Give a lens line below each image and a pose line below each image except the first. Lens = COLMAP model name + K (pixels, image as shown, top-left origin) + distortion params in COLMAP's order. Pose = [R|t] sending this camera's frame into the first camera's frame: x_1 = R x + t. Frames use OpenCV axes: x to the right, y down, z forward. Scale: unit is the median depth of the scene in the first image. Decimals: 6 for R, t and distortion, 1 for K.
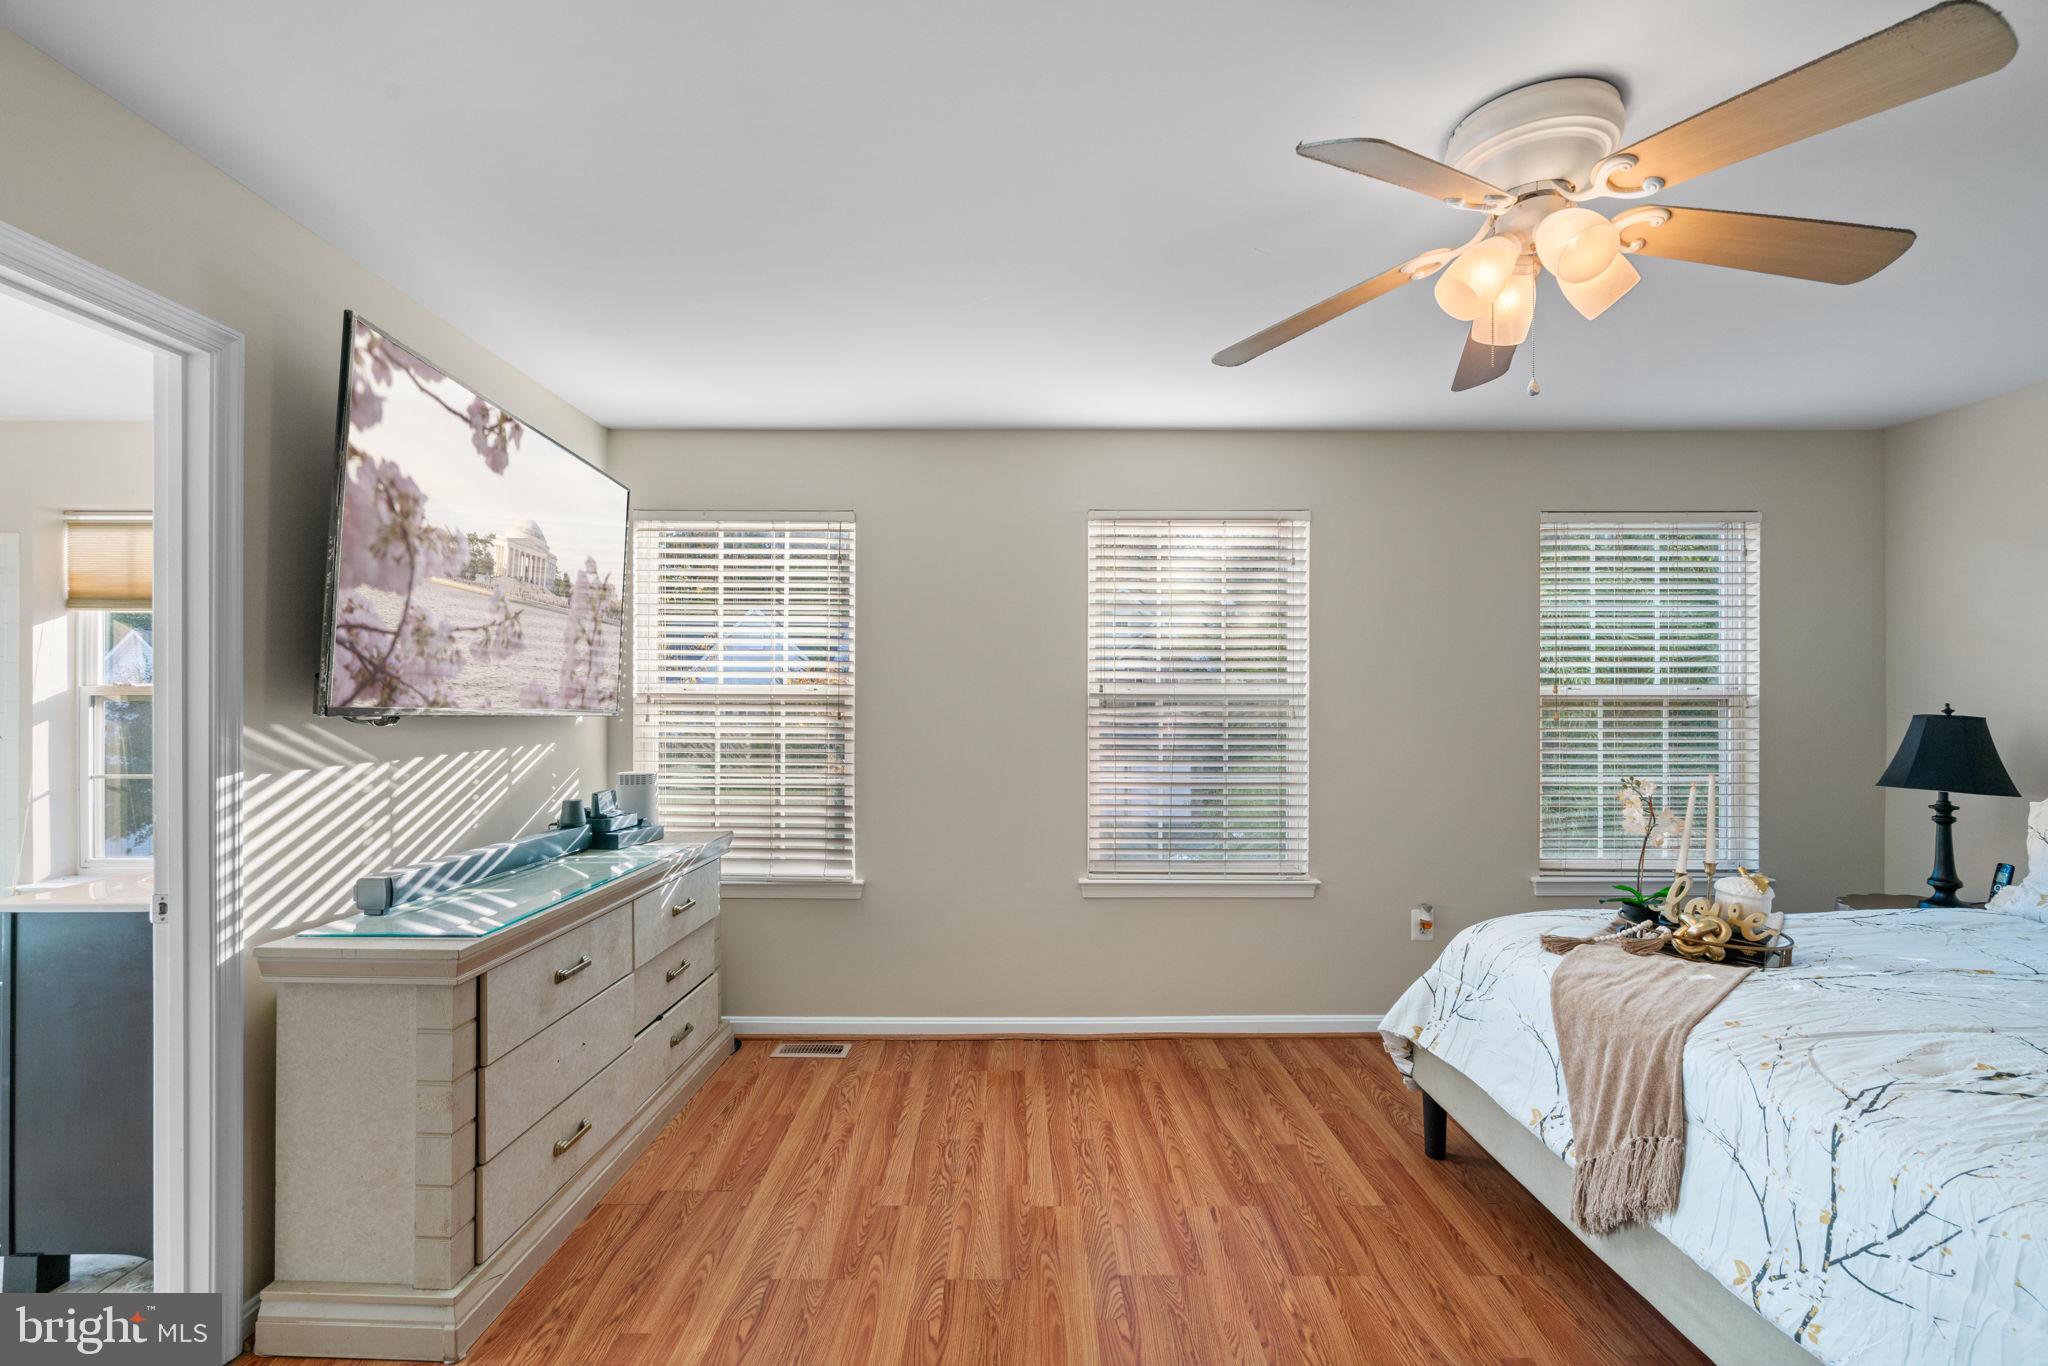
lens RADIAL K [[942.9, 0, 1019.5], [0, 942.9, 691.3], [0, 0, 1]] dist [-0.003320, -0.000401]
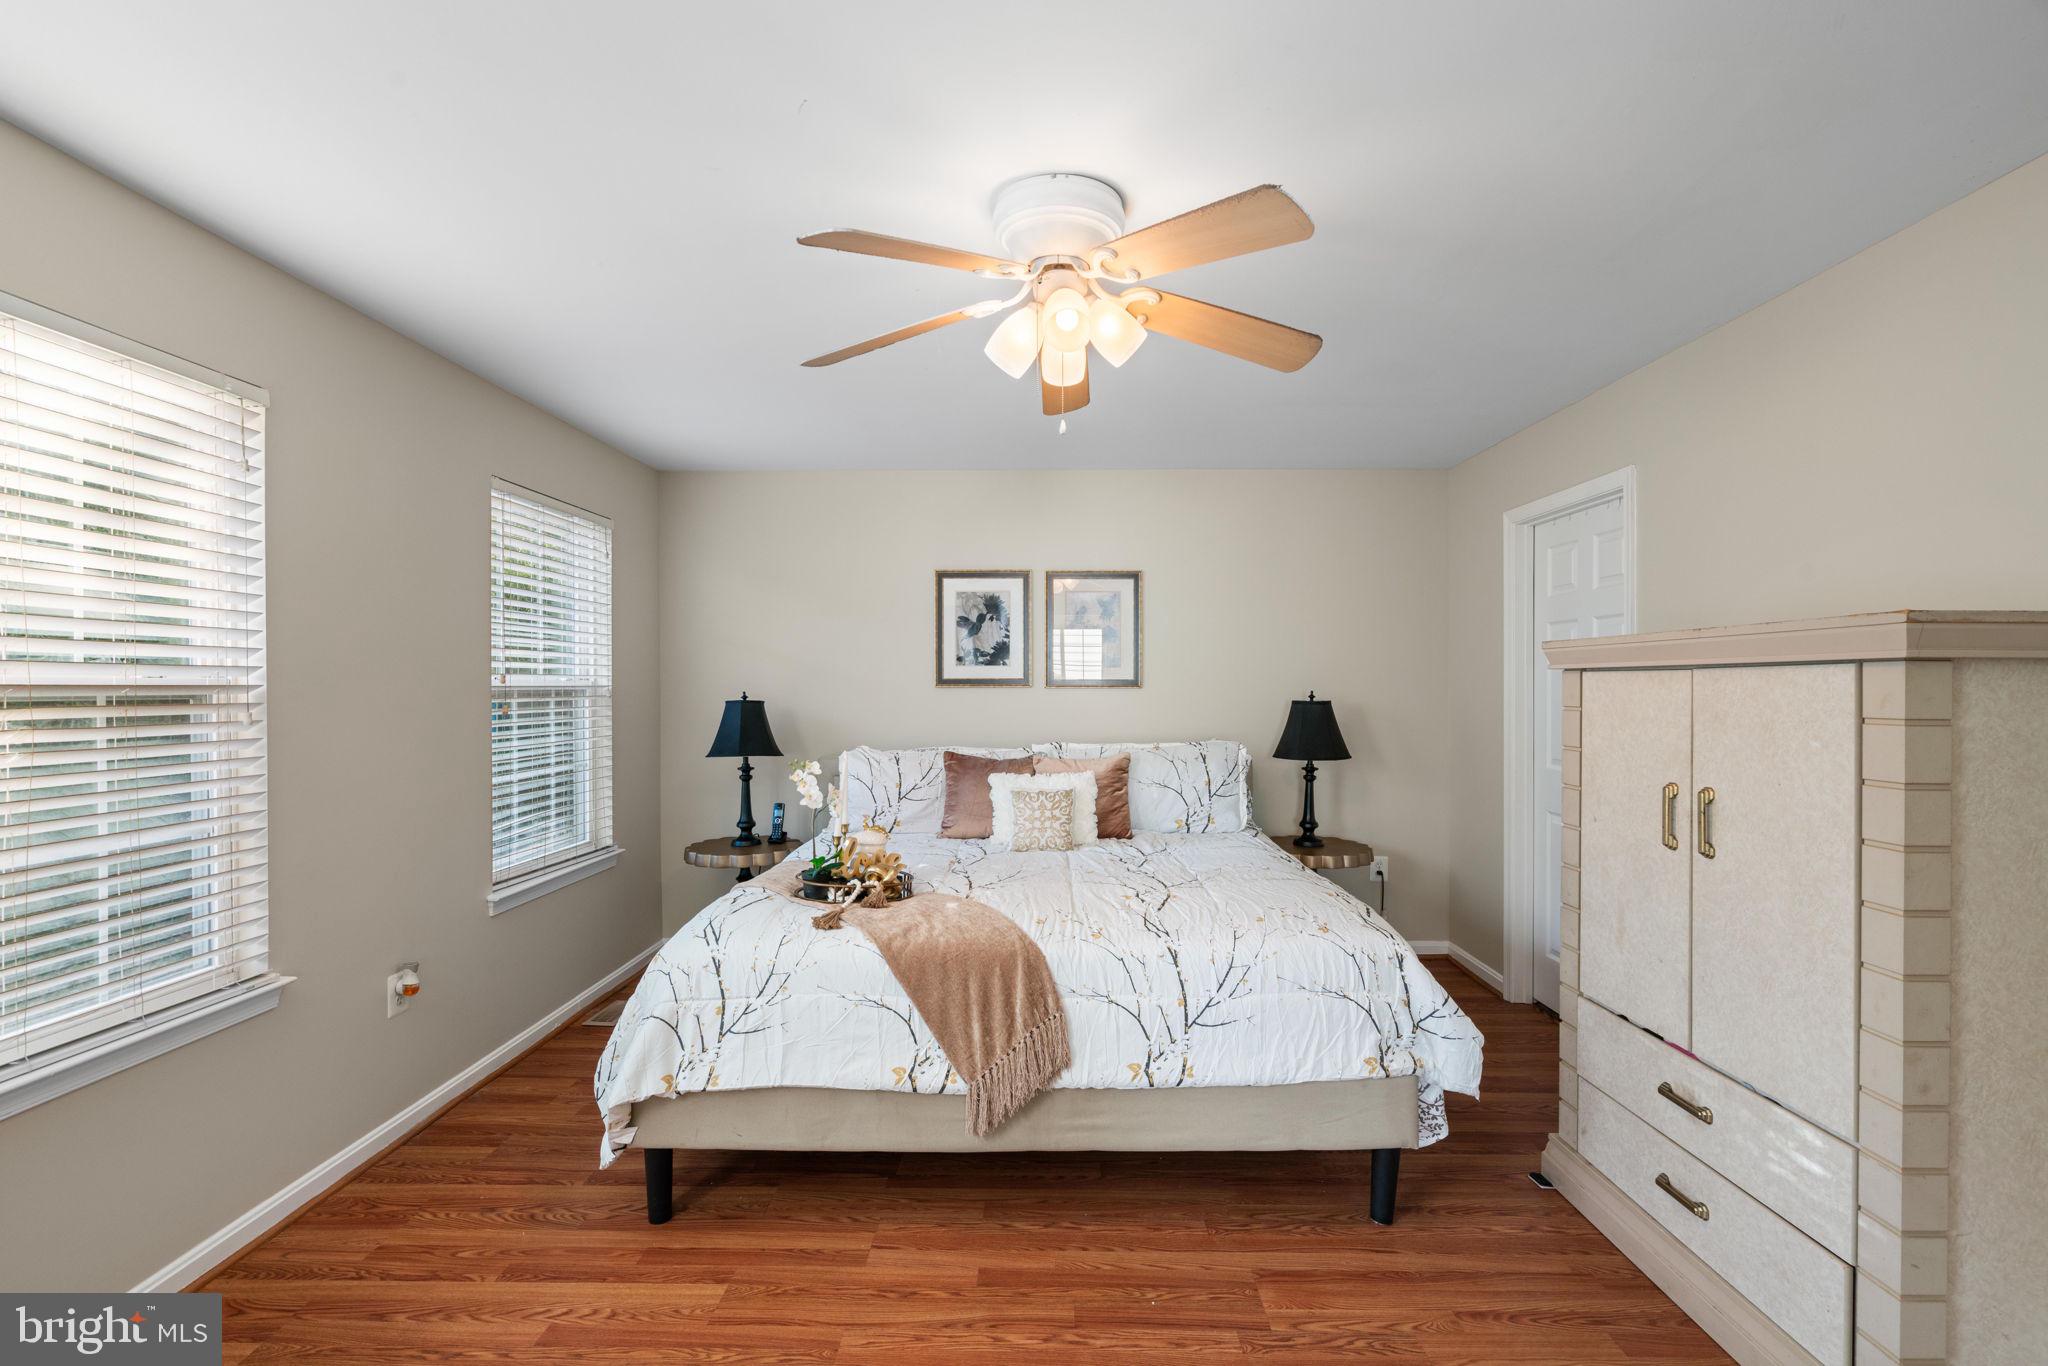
lens RADIAL K [[942.9, 0, 1022.9], [0, 942.9, 692.8], [0, 0, 1]] dist [-0.003320, -0.000401]
pose [[0.007702, -0.008642, 0.999933, -0.371598], [-0.003334, 0.999957, 0.008668, 0.001123], [-0.999965, -0.003400, 0.007672, 0.590958]]
